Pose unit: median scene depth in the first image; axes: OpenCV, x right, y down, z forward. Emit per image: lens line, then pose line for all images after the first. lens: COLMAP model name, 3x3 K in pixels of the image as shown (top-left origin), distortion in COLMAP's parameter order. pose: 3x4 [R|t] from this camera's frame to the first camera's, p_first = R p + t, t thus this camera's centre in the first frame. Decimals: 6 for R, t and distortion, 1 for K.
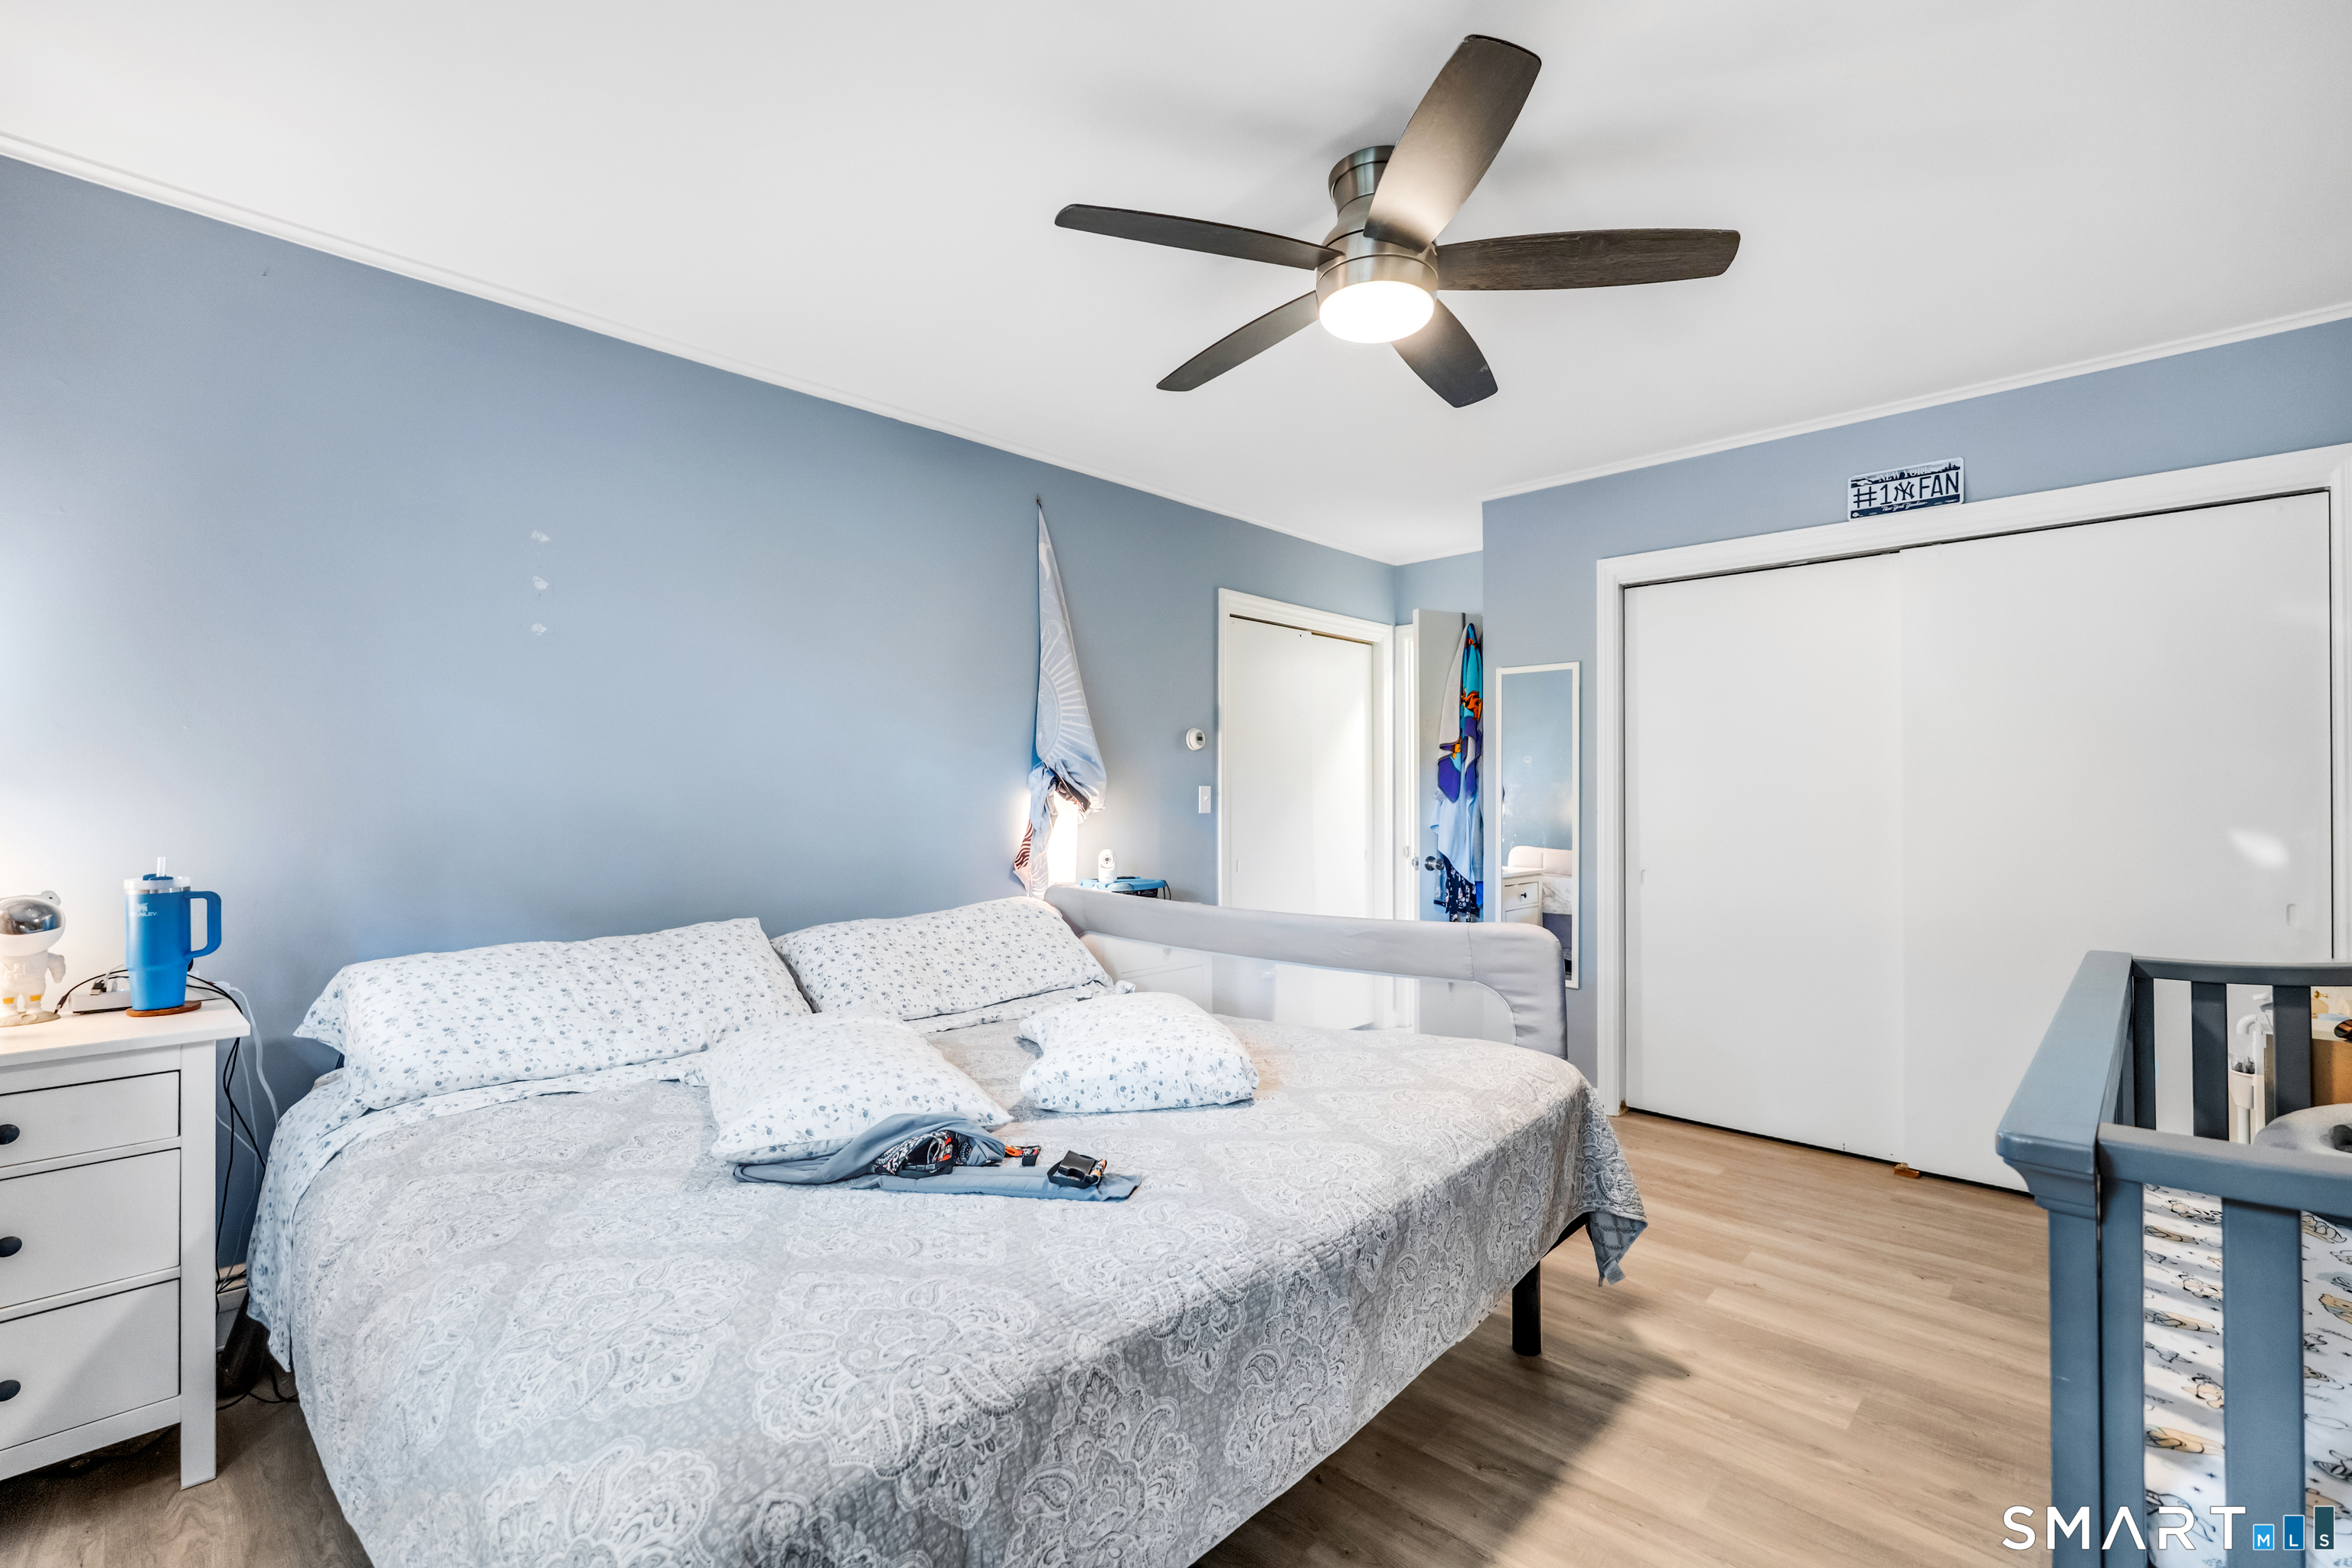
lens RADIAL K [[1038.6, 0, 1186.4], [0, 1038.6, 784.8], [0, 0, 1]] dist [-0.002871, -0.000560]
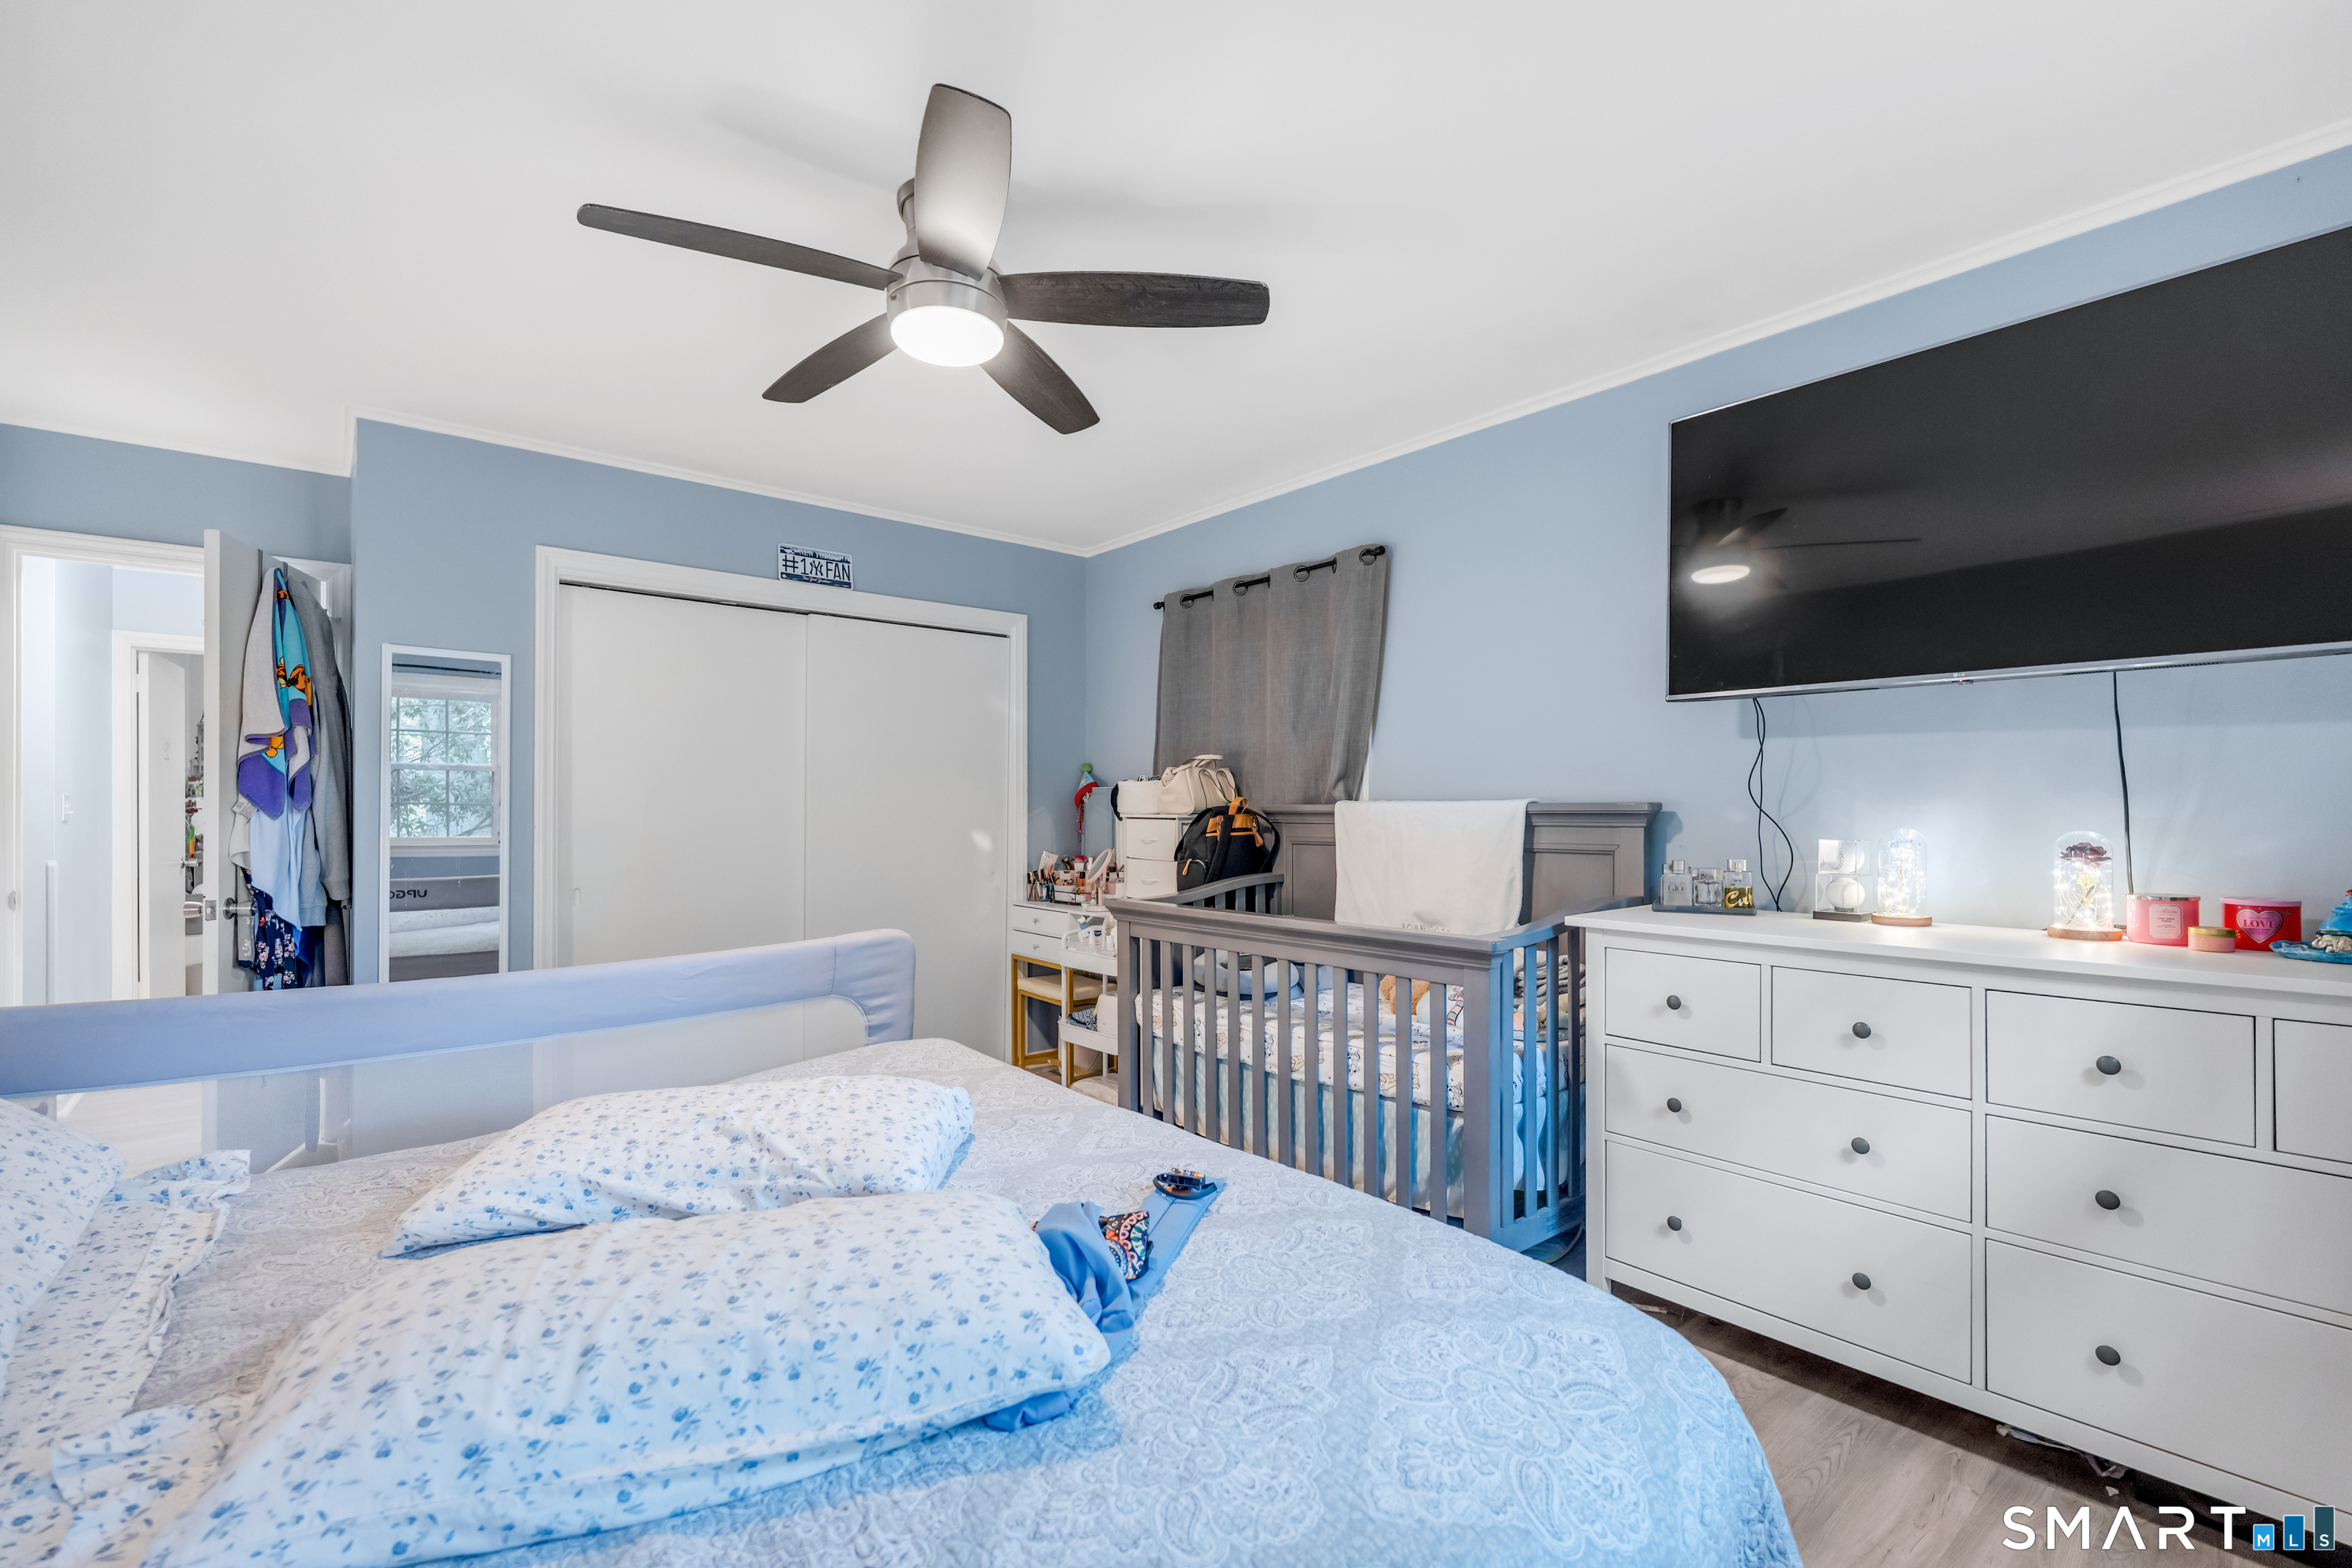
lens RADIAL K [[1038.6, 0, 1189.6], [0, 1038.6, 799.8], [0, 0, 1]] dist [-0.002871, -0.000560]
pose [[0.096521, 0.008820, 0.995292, -0.508757], [-0.011900, 0.999899, -0.007706, 0.003159], [-0.995260, -0.011101, 0.096616, 0.413195]]
